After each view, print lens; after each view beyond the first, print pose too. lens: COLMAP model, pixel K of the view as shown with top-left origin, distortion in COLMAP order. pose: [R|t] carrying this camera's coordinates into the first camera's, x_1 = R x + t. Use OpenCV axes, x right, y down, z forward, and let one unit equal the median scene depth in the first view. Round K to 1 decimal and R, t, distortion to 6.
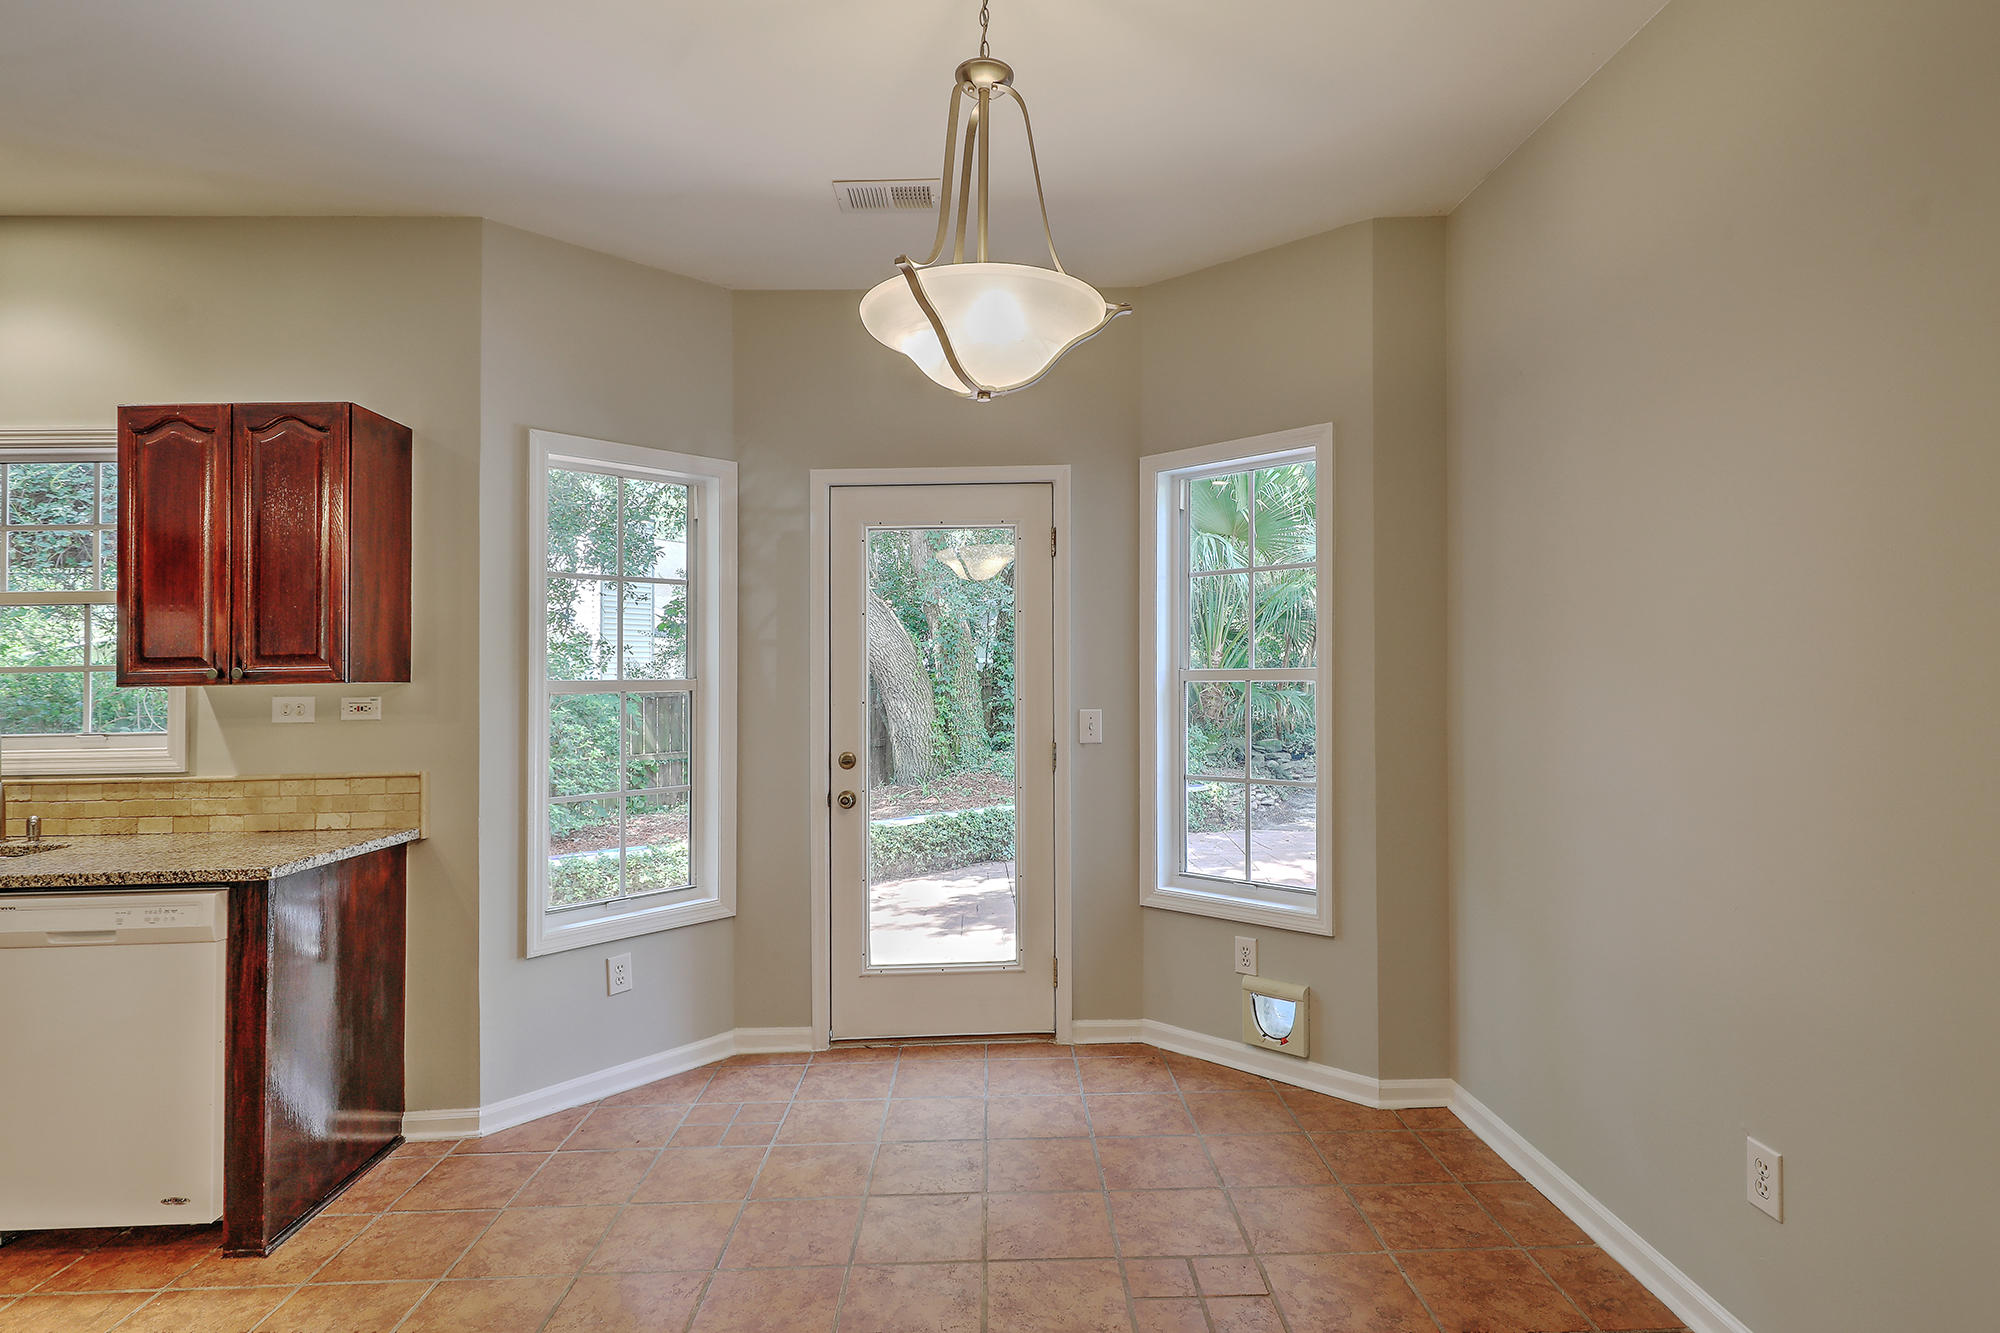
lens RADIAL K [[1020.7, 0, 1006.0], [0, 1020.7, 664.6], [0, 0, 1]] dist [-0.002059, -0.000245]
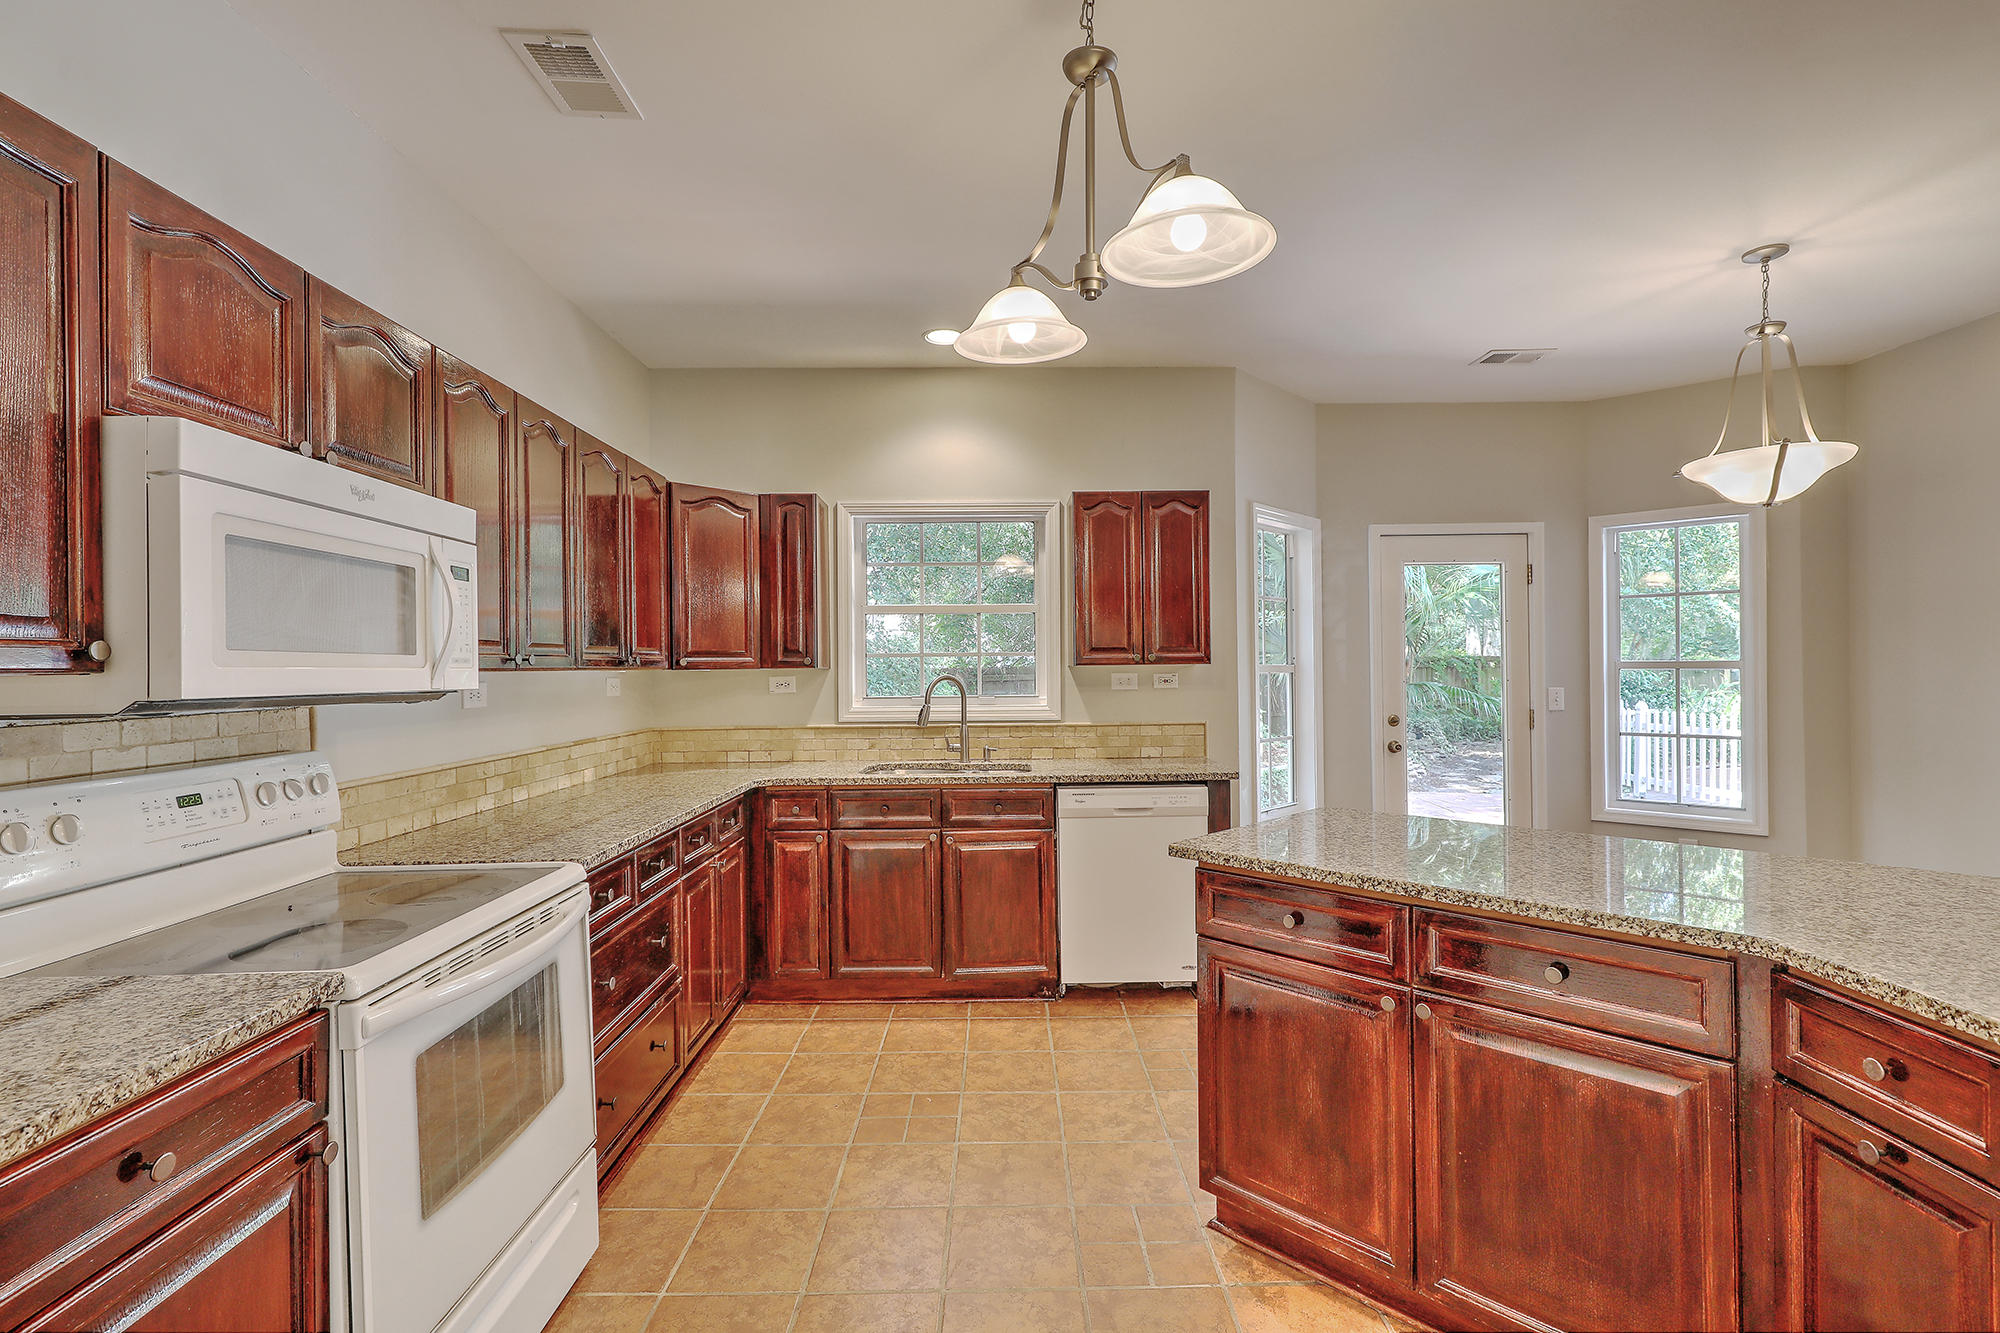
lens RADIAL K [[902.4, 0, 999.8], [0, 902.4, 660.6], [0, 0, 1]] dist [0.000105, -0.000250]
pose [[0.999843, 0.007549, -0.016019, -0.874985], [-0.007554, 0.999971, -0.000257, 0.014335], [0.016017, 0.000378, 0.999872, -0.399431]]
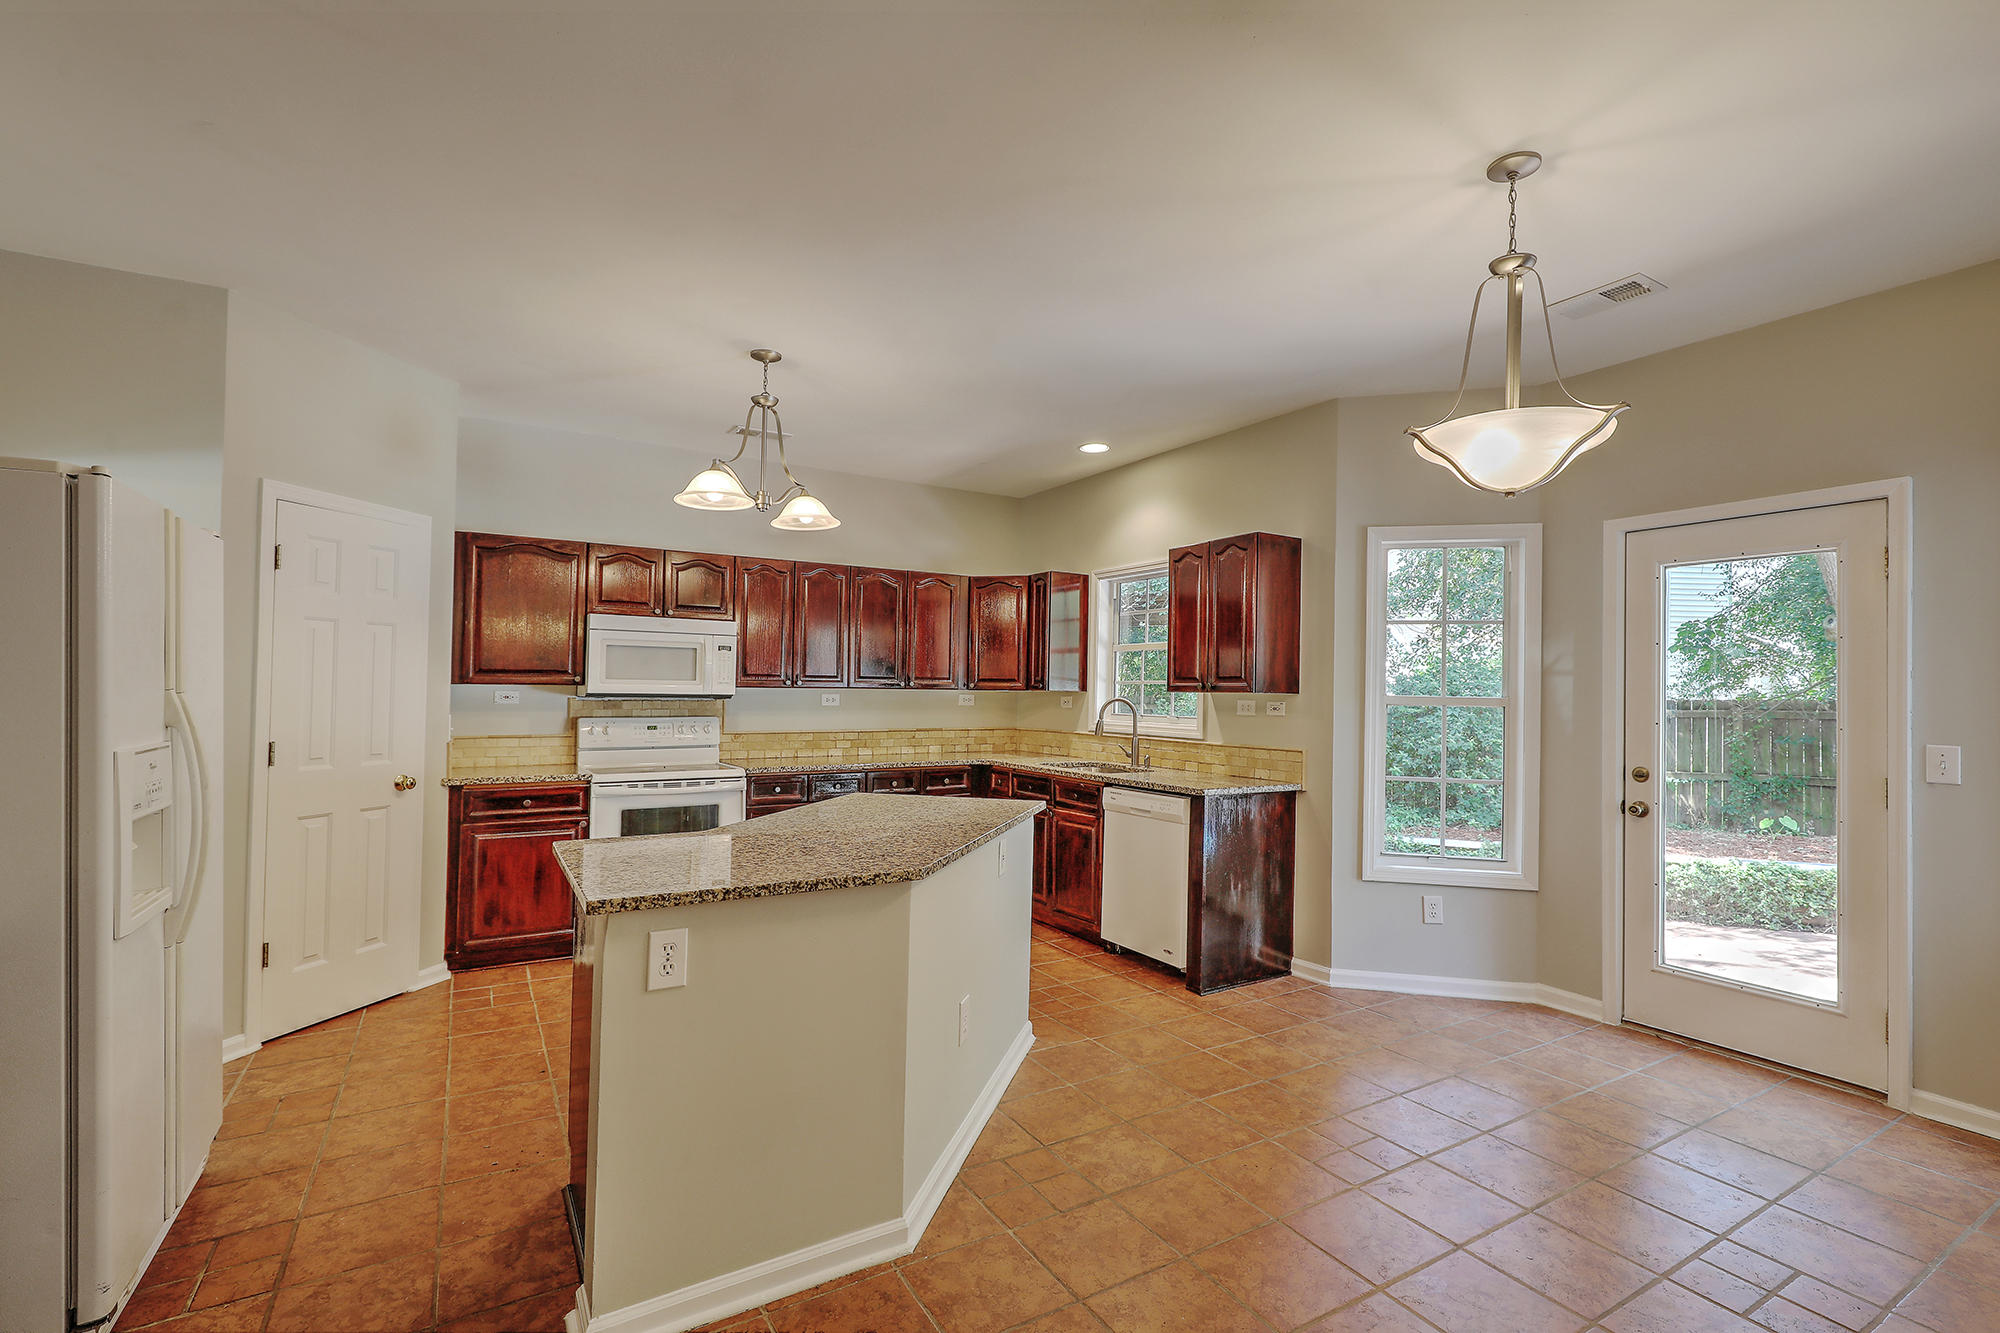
lens RADIAL K [[902.4, 0, 1018.2], [0, 902.4, 668.7], [0, 0, 1]] dist [0.000105, -0.000250]
pose [[0.503575, 0.003107, -0.863946, 0.438151], [-0.014982, 0.999875, -0.005137, -0.008396], [0.863822, 0.015531, 0.503558, -0.114538]]
